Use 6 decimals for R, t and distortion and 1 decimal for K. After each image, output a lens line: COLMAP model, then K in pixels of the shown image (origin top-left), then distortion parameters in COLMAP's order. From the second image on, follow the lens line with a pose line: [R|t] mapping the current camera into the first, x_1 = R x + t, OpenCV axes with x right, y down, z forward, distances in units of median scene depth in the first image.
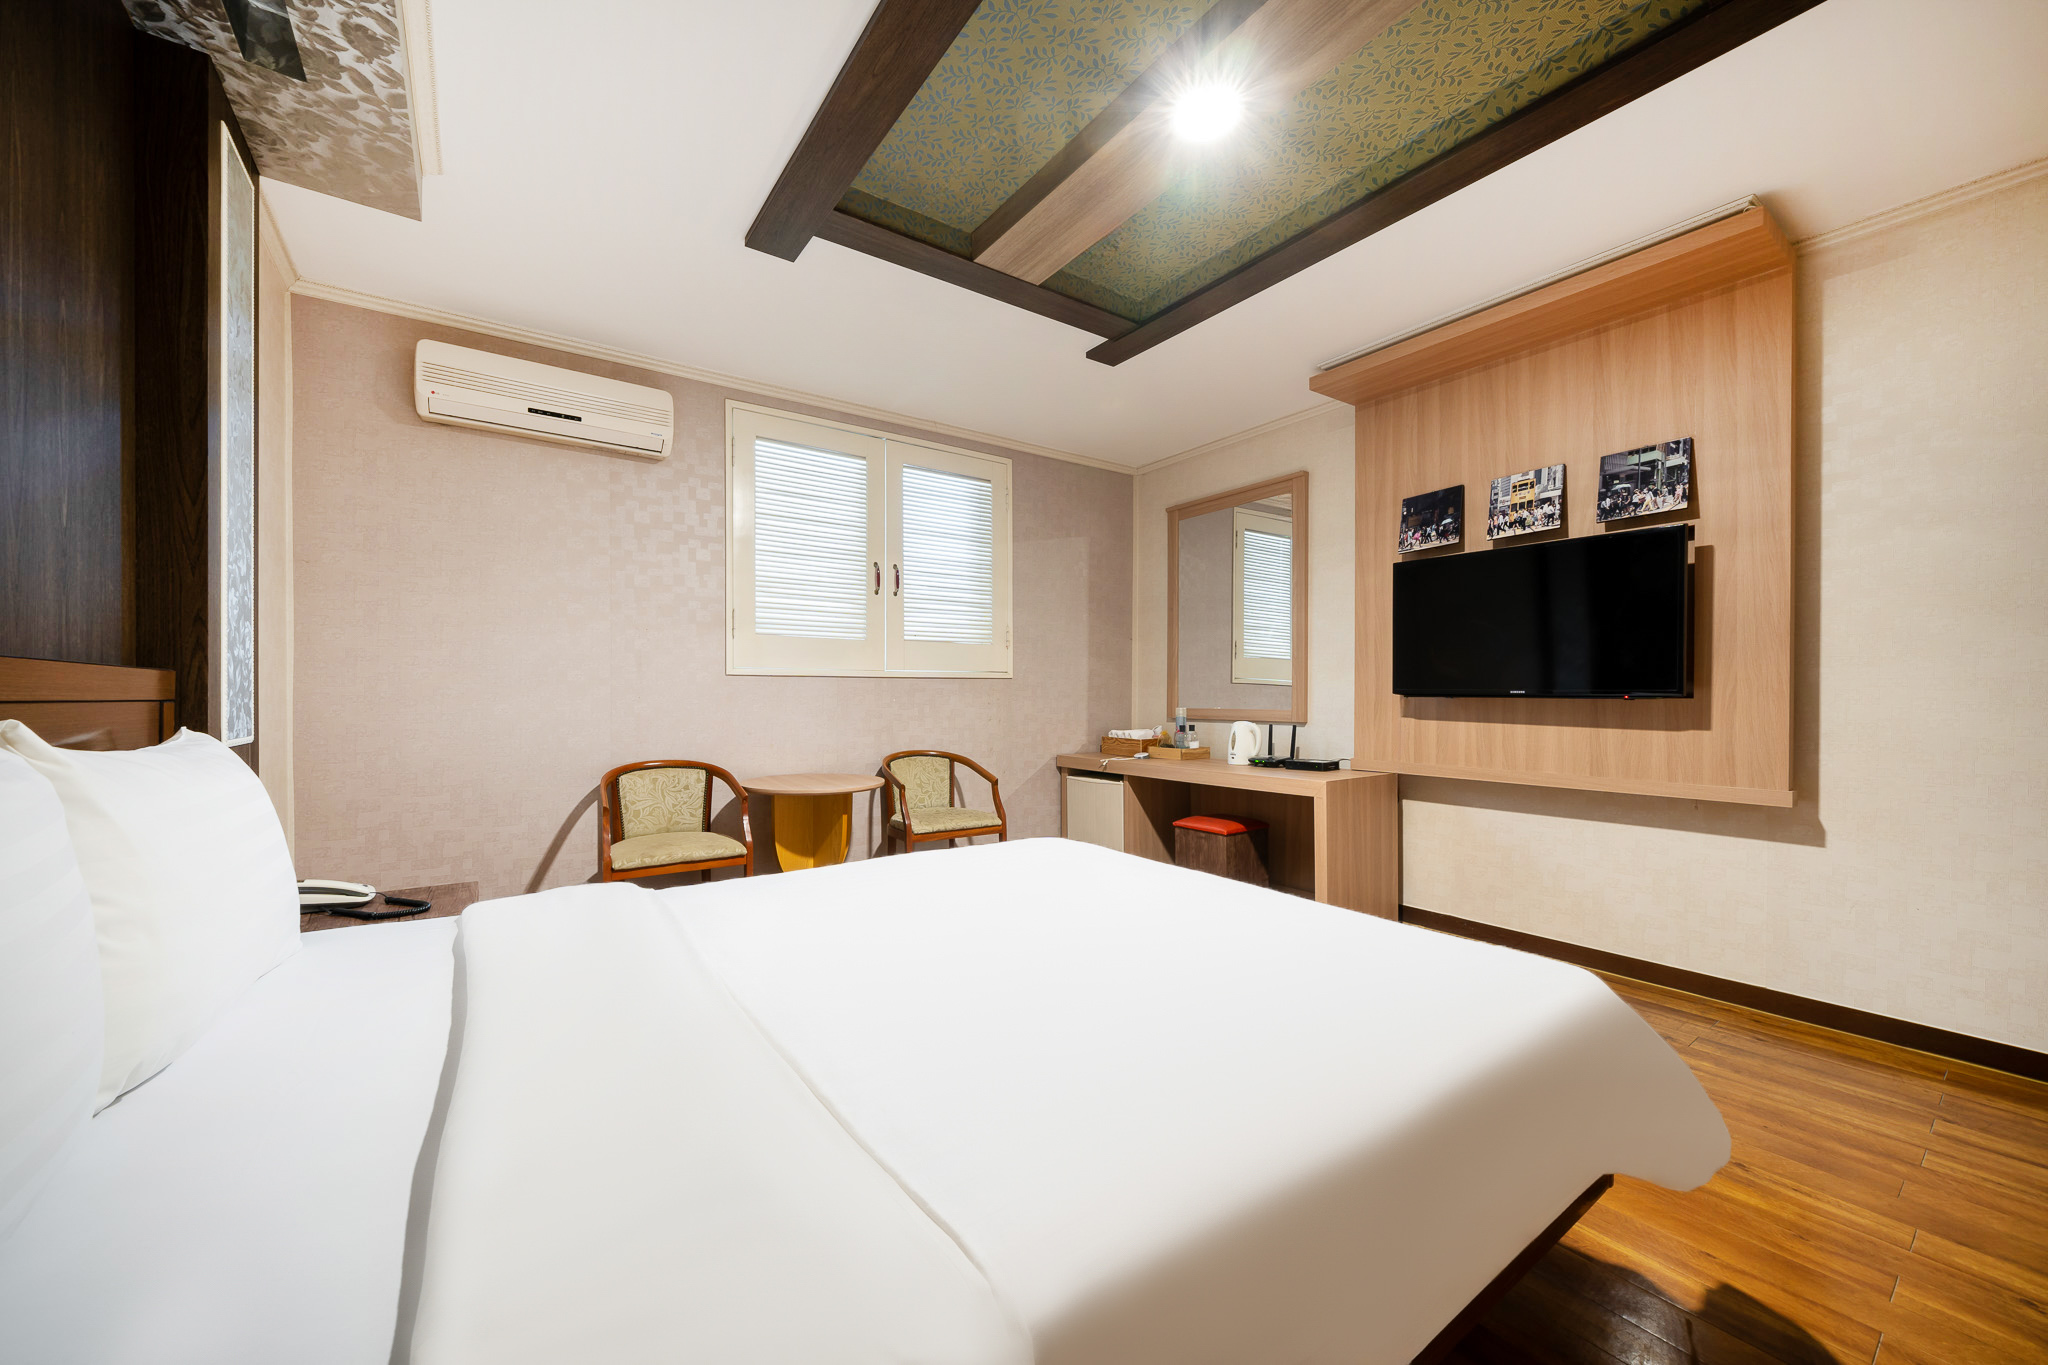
lens RADIAL K [[761.5, 0, 1043.7], [0, 761.5, 691.4], [0, 0, 1]] dist [0.006784, 0.000129]
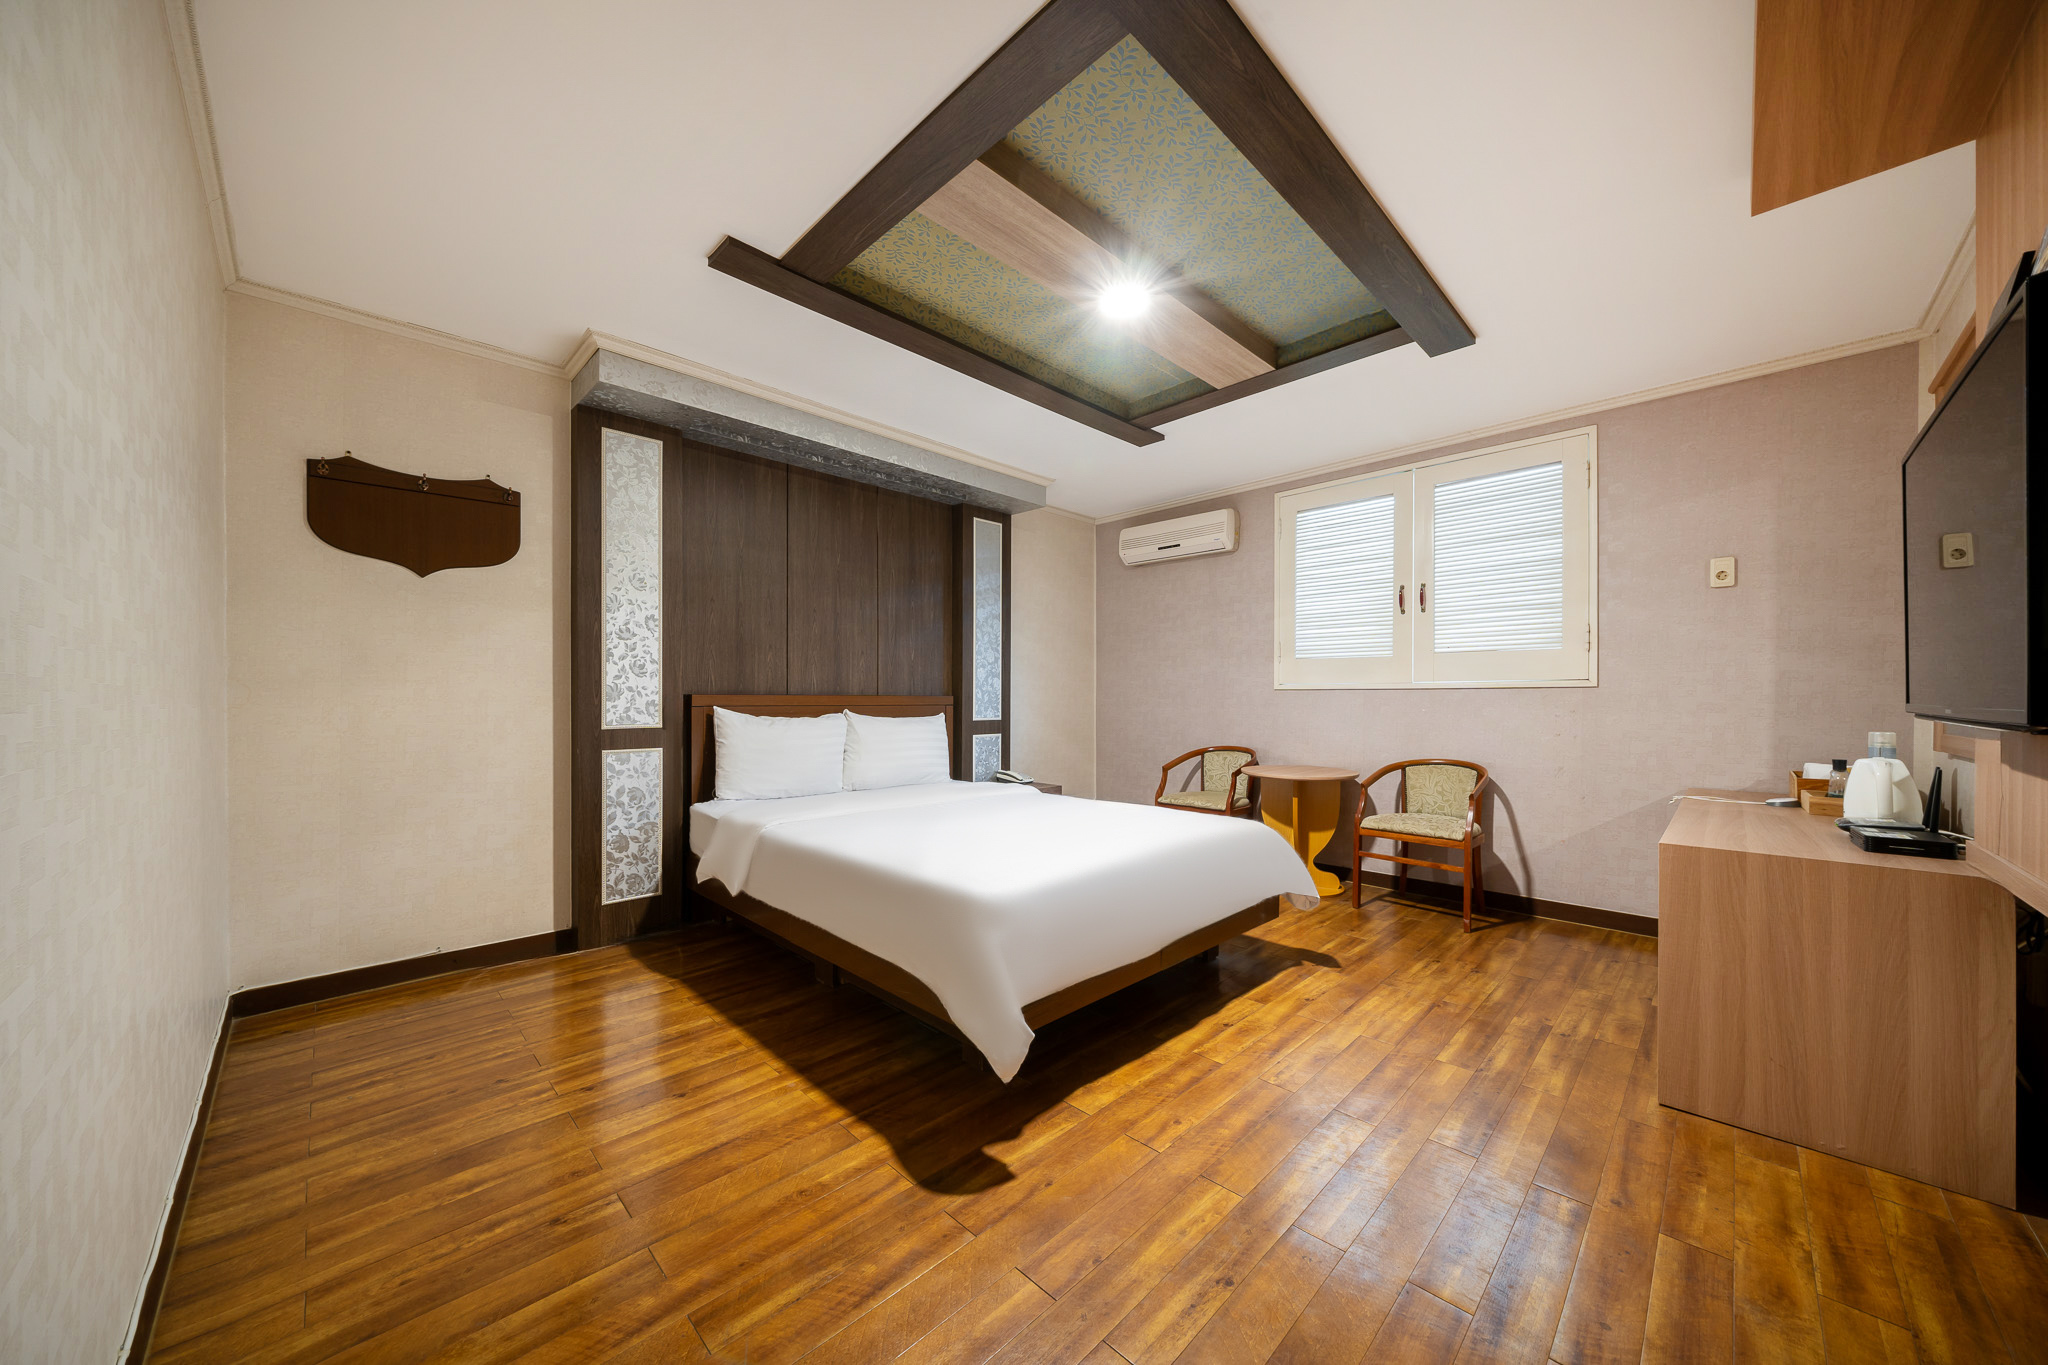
lens RADIAL K [[712.8, 0, 1016.7], [0, 712.8, 701.0], [0, 0, 1]] dist [-0.005707, 0.000137]
pose [[0.154951, 0.004308, -0.987913, 0.821907], [0.001886, 0.999987, 0.004657, -0.008917], [0.987920, -0.002585, 0.154941, 0.331676]]
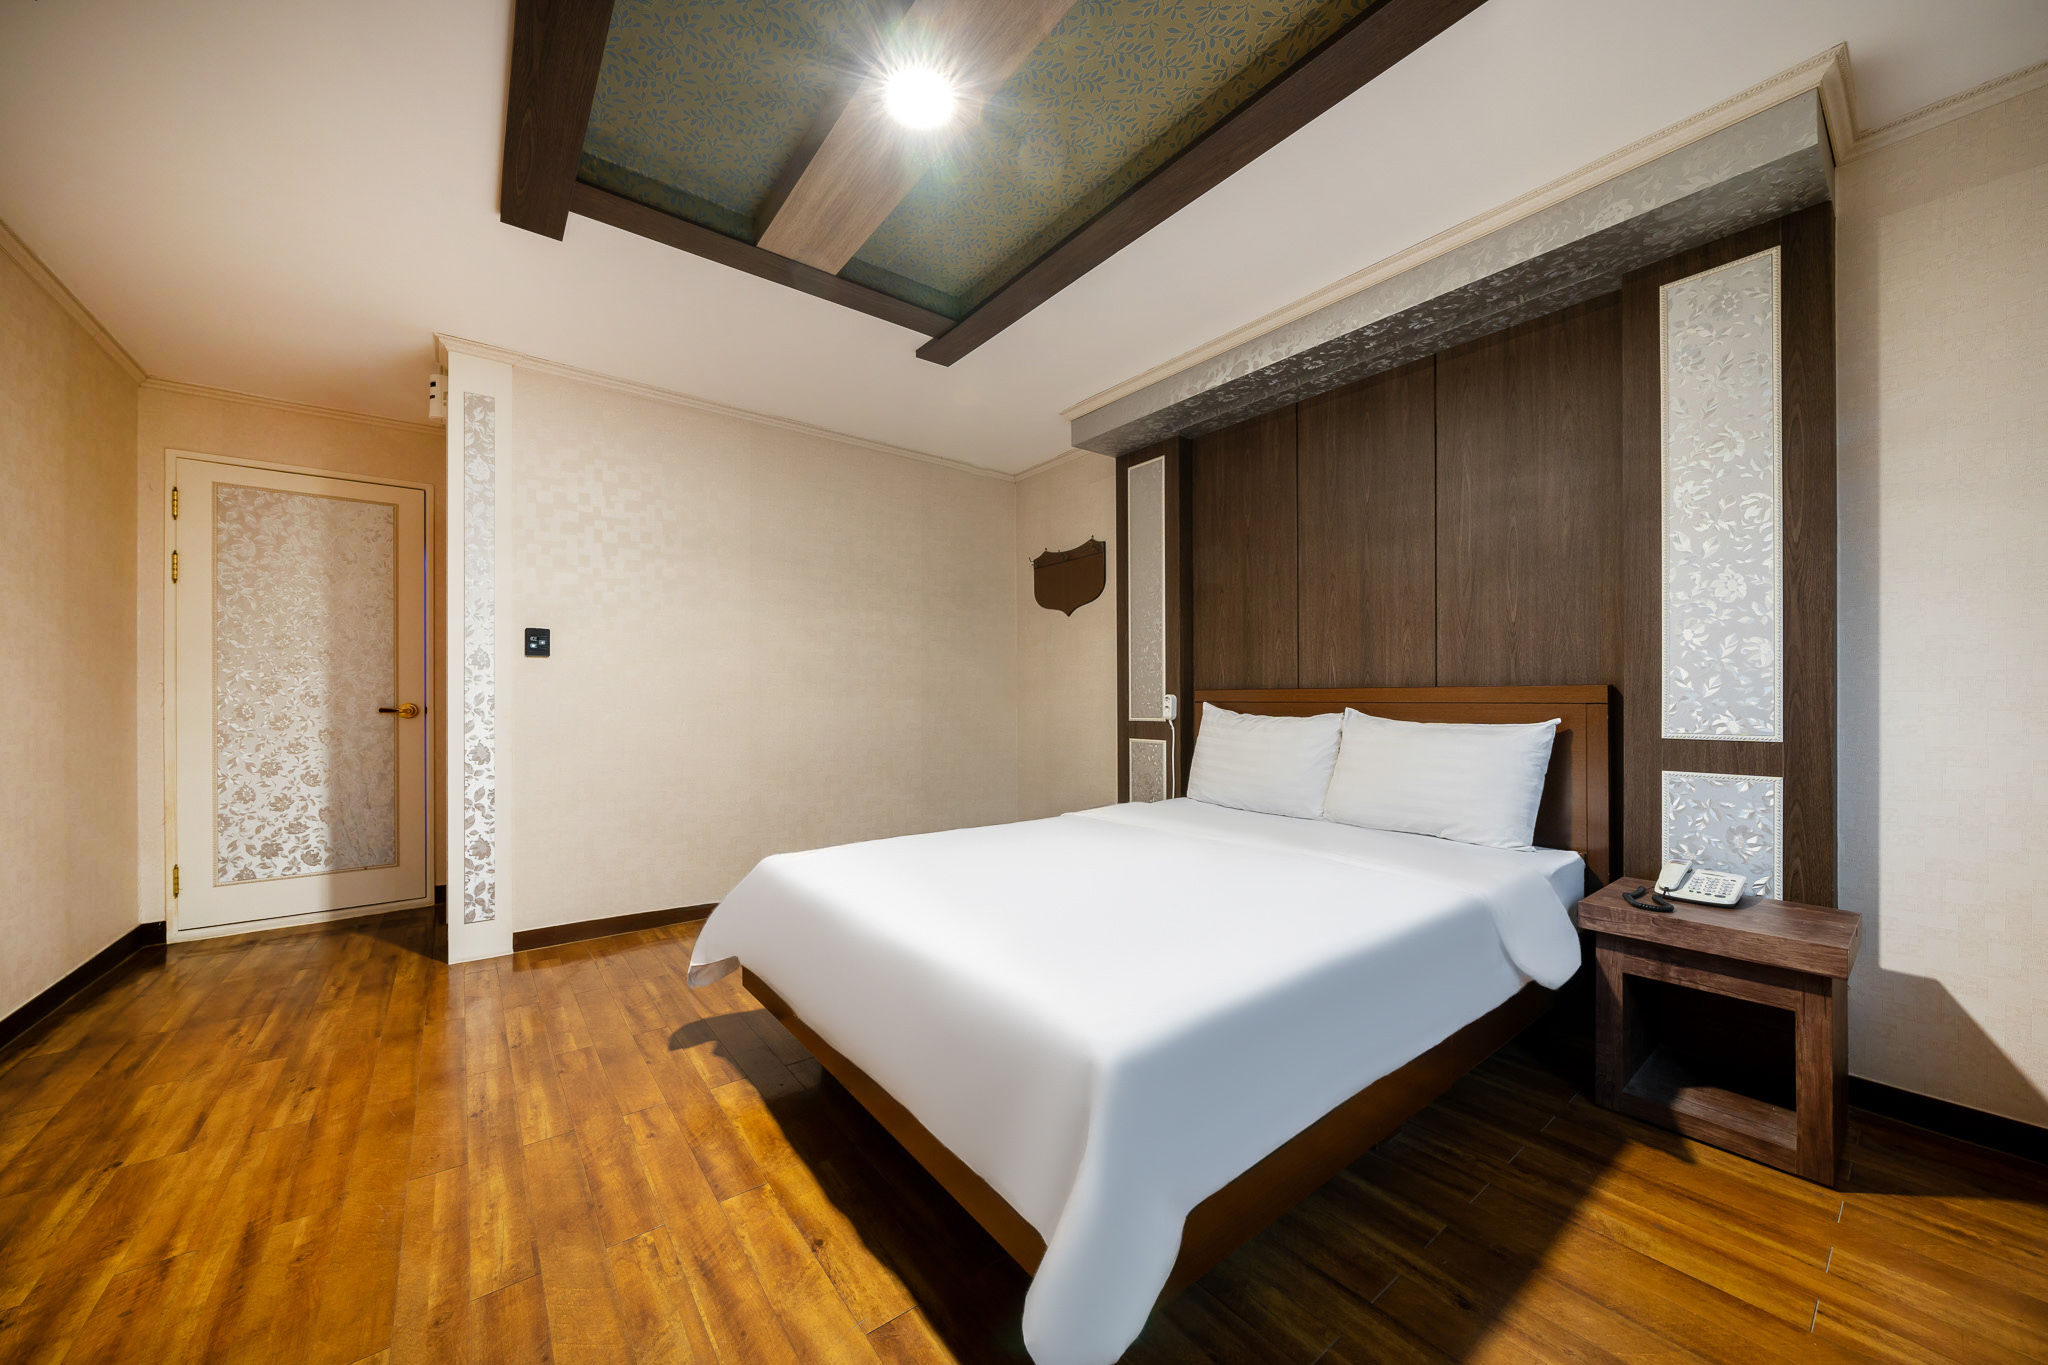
lens RADIAL K [[761.5, 0, 1002.5], [0, 761.5, 699.2], [0, 0, 1]] dist [0.006784, 0.000129]
pose [[-0.999993, 0.002599, 0.002778, 0.058283], [0.002584, 0.999984, -0.005129, 0.002540], [-0.002791, -0.005121, -0.999983, 1.081728]]
